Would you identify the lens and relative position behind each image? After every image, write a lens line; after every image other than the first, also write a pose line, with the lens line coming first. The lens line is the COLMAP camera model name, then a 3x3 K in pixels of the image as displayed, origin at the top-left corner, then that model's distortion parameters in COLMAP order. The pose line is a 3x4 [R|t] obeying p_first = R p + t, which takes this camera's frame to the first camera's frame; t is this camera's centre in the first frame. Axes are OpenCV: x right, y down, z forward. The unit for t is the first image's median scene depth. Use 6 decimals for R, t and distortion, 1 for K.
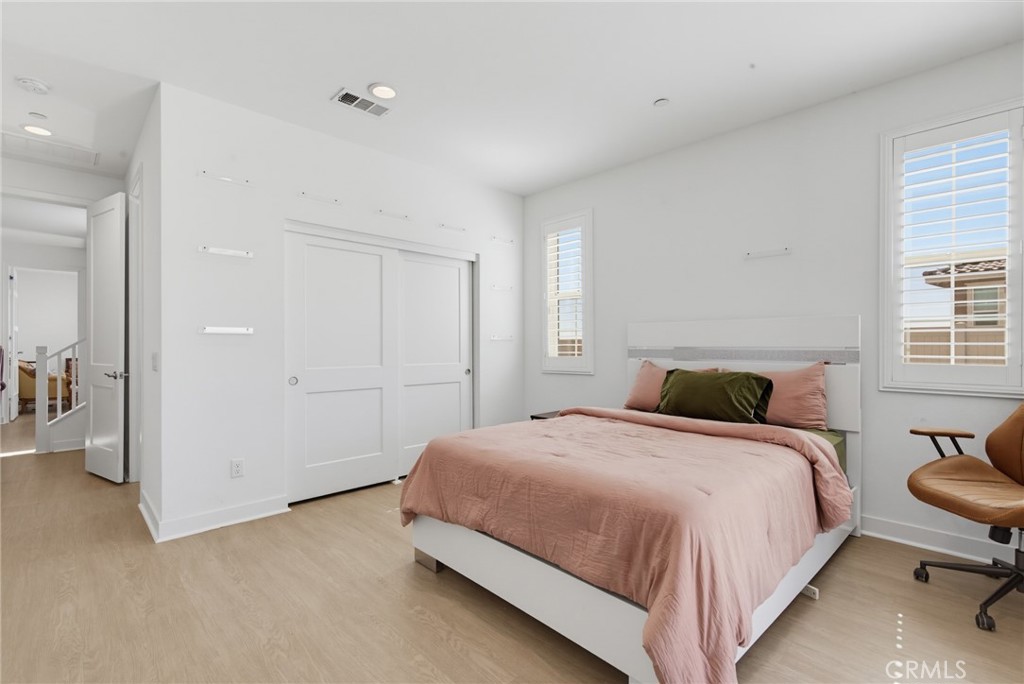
lens RADIAL K [[465.7, 0, 515.6], [0, 465.7, 341.2], [0, 0, 1]] dist [0.002185, 0.000522]
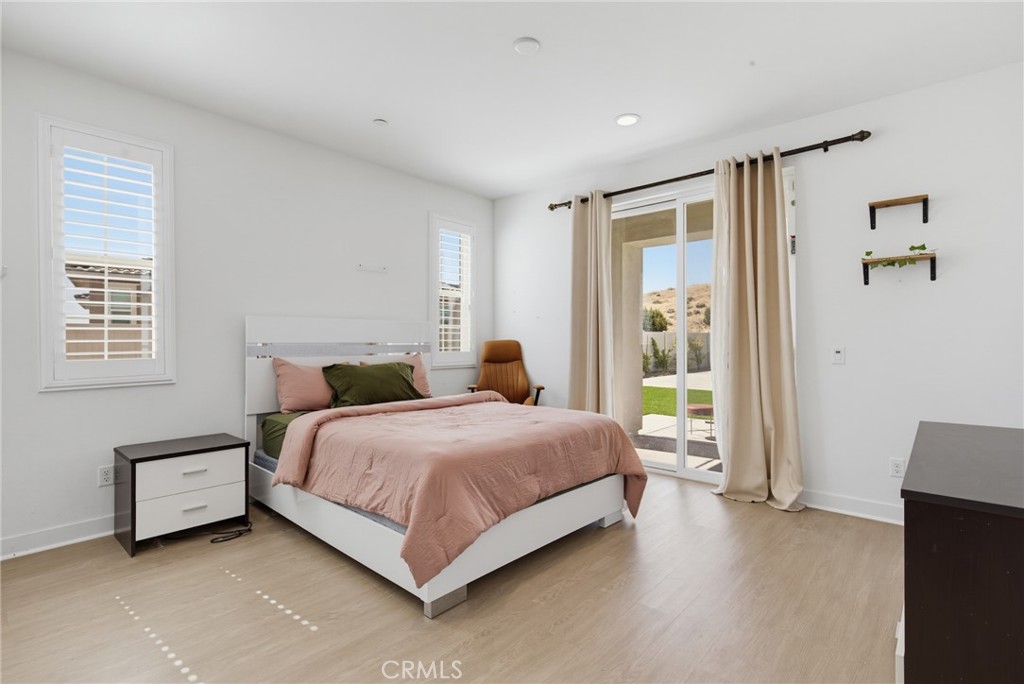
lens RADIAL K [[458.1, 0, 512.0], [0, 458.1, 342.0], [0, 0, 1]] dist [-0.059066, 0.000047]
pose [[-0.046242, -0.003355, 0.998925, -0.115599], [-0.004609, 0.999984, 0.003146, 0.000770], [-0.998920, -0.004458, -0.046257, 0.107927]]
